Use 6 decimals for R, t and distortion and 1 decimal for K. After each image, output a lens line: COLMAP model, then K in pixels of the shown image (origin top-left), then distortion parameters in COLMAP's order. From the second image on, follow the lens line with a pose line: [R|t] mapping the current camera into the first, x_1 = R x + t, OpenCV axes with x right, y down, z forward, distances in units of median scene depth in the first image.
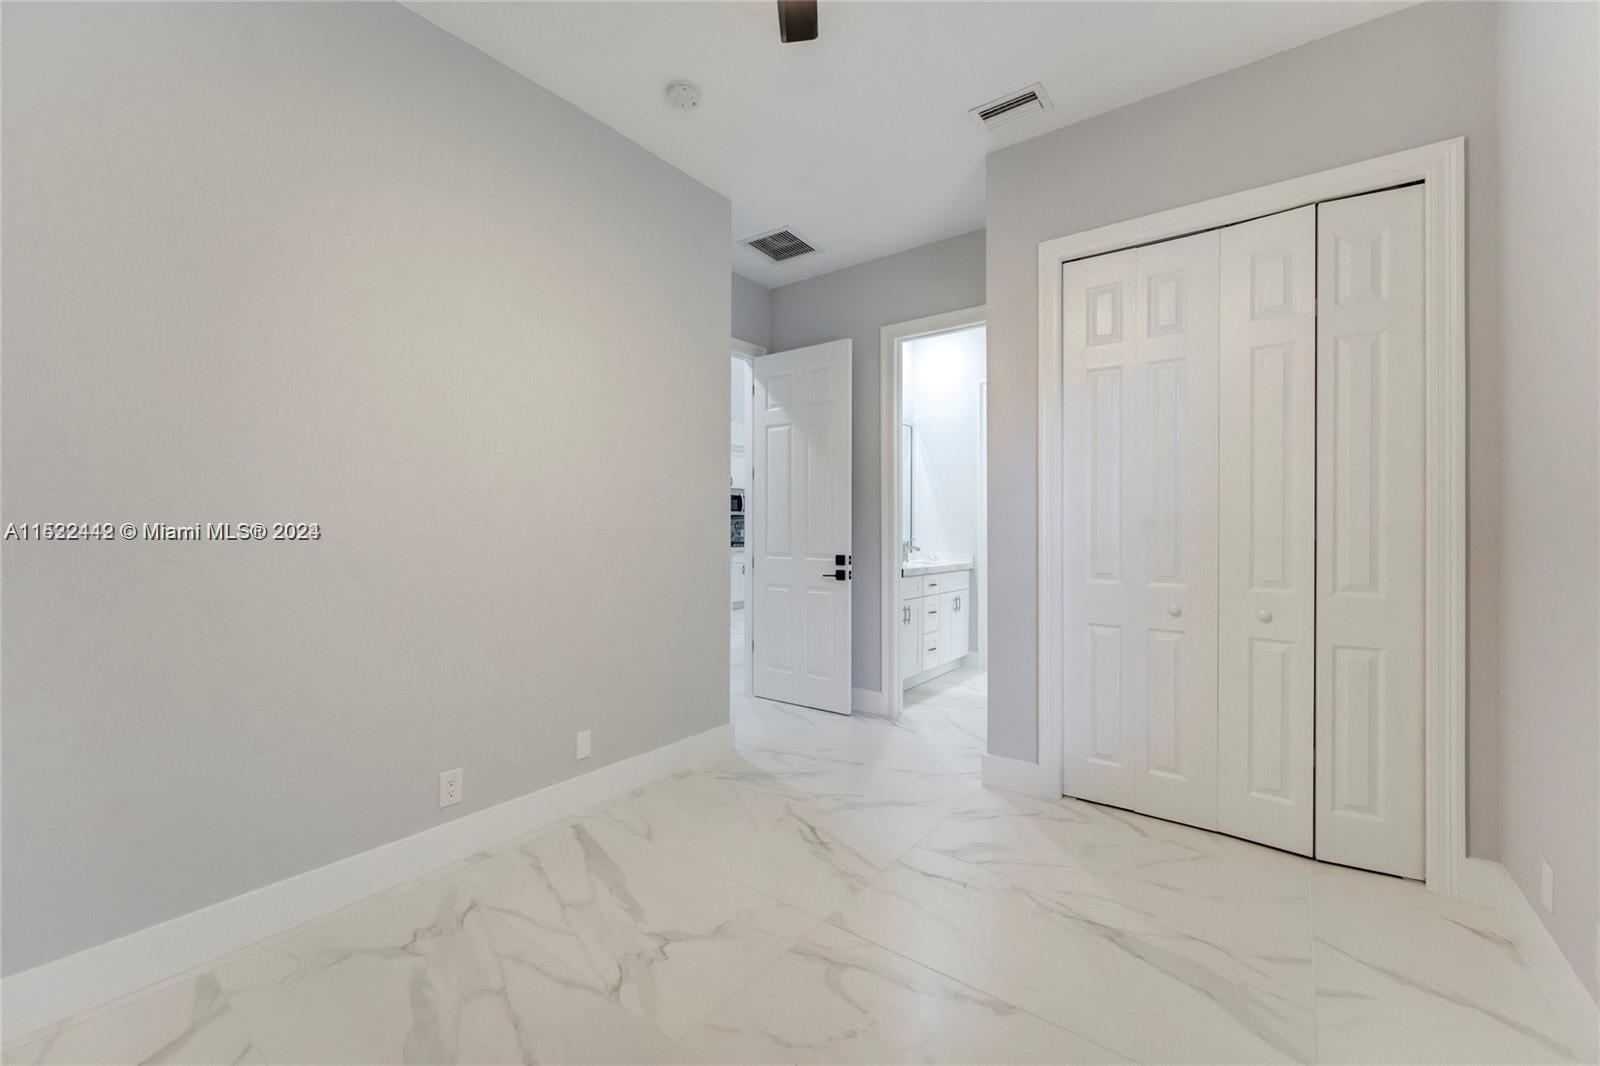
lens RADIAL K [[641.9, 0, 807.0], [0, 641.9, 532.1], [0, 0, 1]] dist [0.000494, -0.000459]
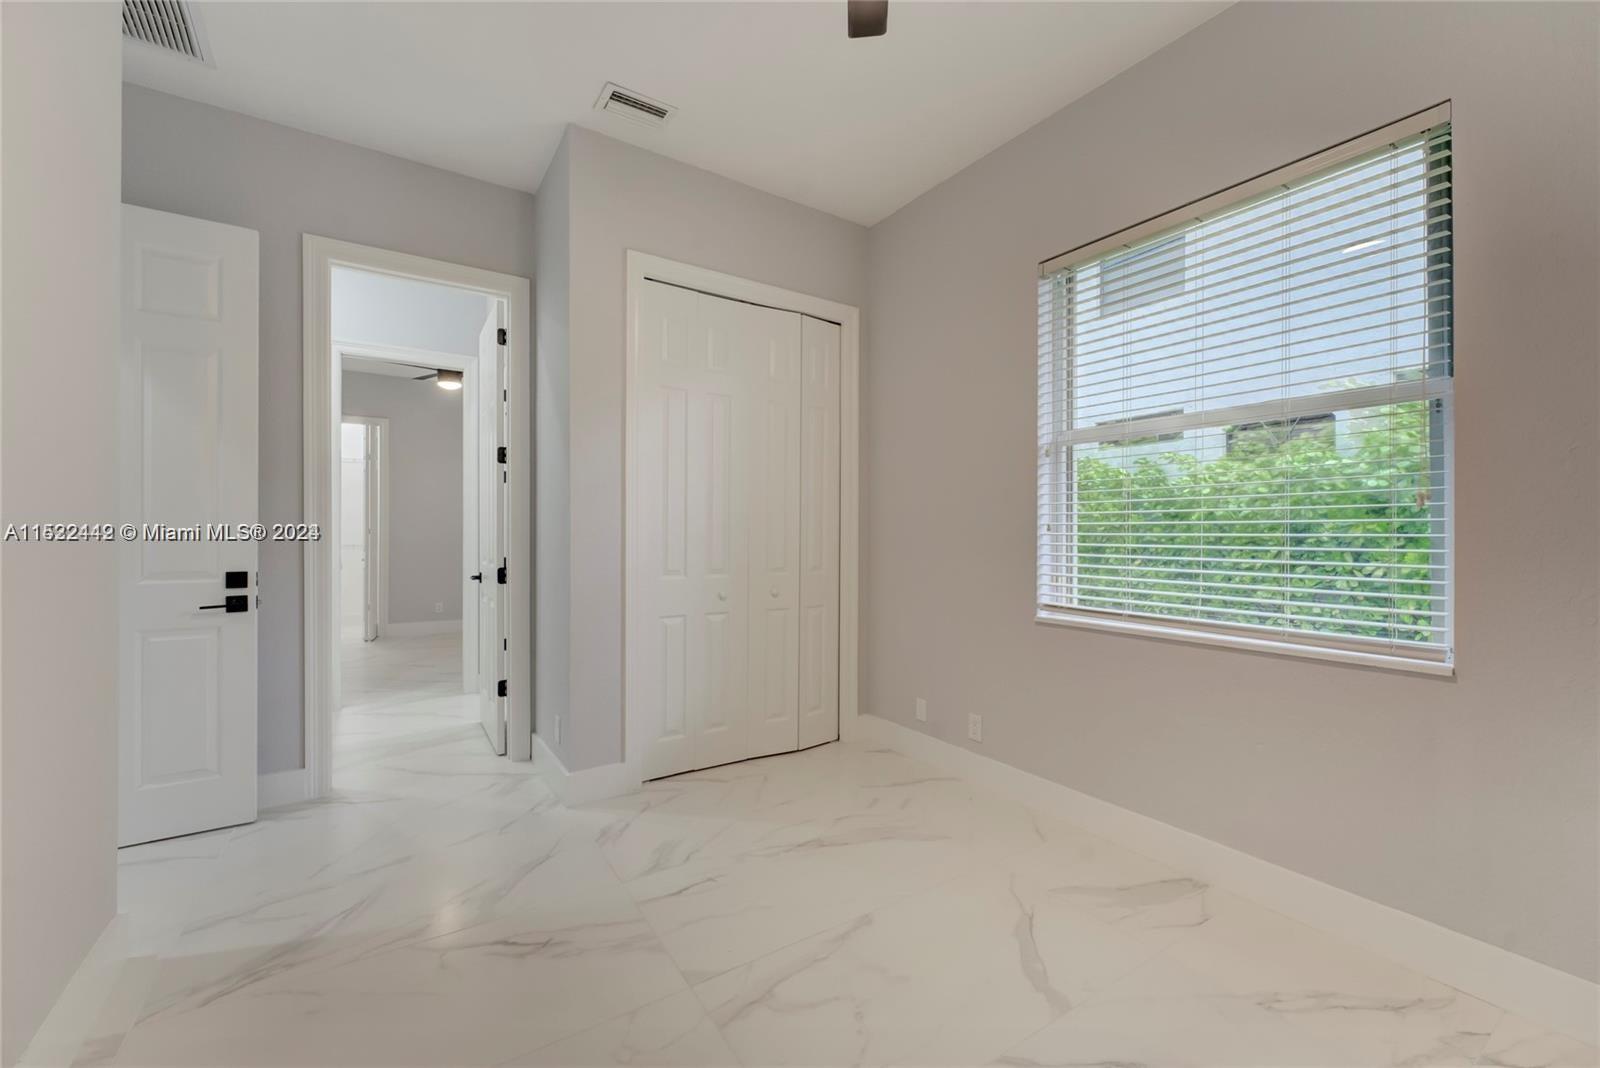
lens RADIAL K [[641.9, 0, 801.5], [0, 641.9, 539.3], [0, 0, 1]] dist [0.000494, -0.000459]
pose [[0.341157, -0.010963, 0.939943, -0.521426], [0.002652, 0.999939, 0.010700, -0.001516], [-0.940003, -0.001158, 0.341165, 0.408548]]
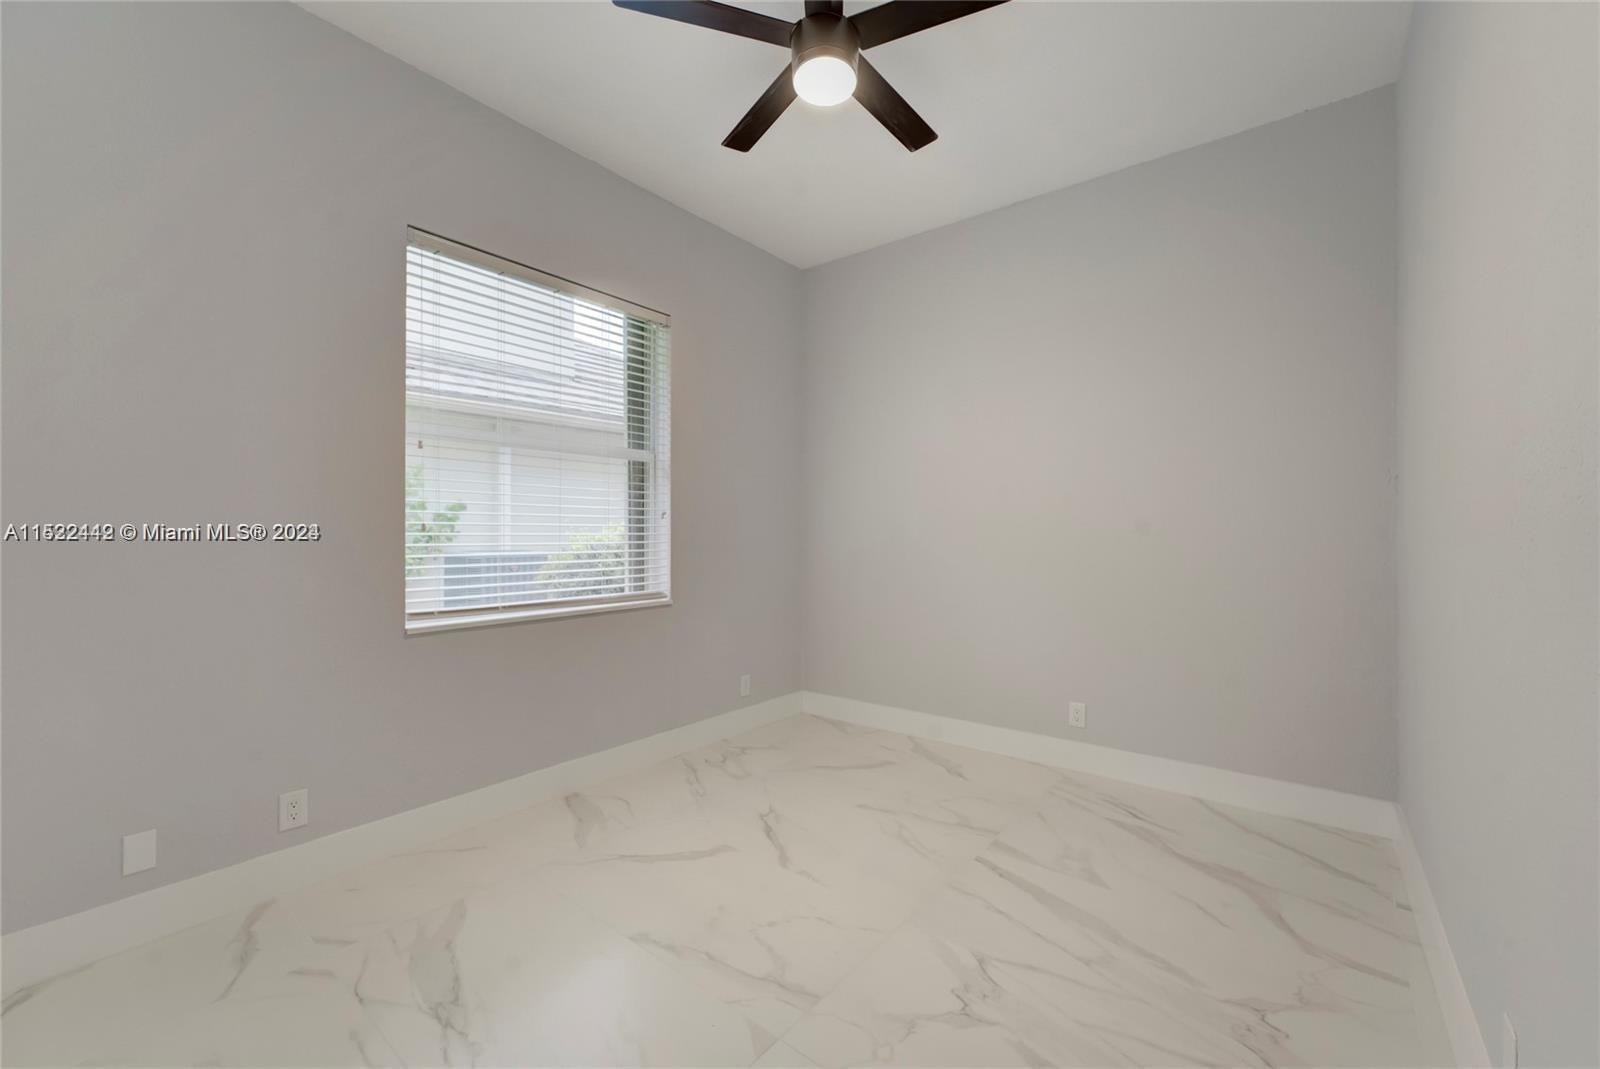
lens RADIAL K [[641.9, 0, 803.4], [0, 641.9, 533.2], [0, 0, 1]] dist [0.000494, -0.000459]
pose [[-0.999594, -0.006312, 0.027788, -0.014883], [-0.006156, 0.999965, 0.005690, -0.008009], [-0.027823, 0.005517, -0.999598, 1.276832]]
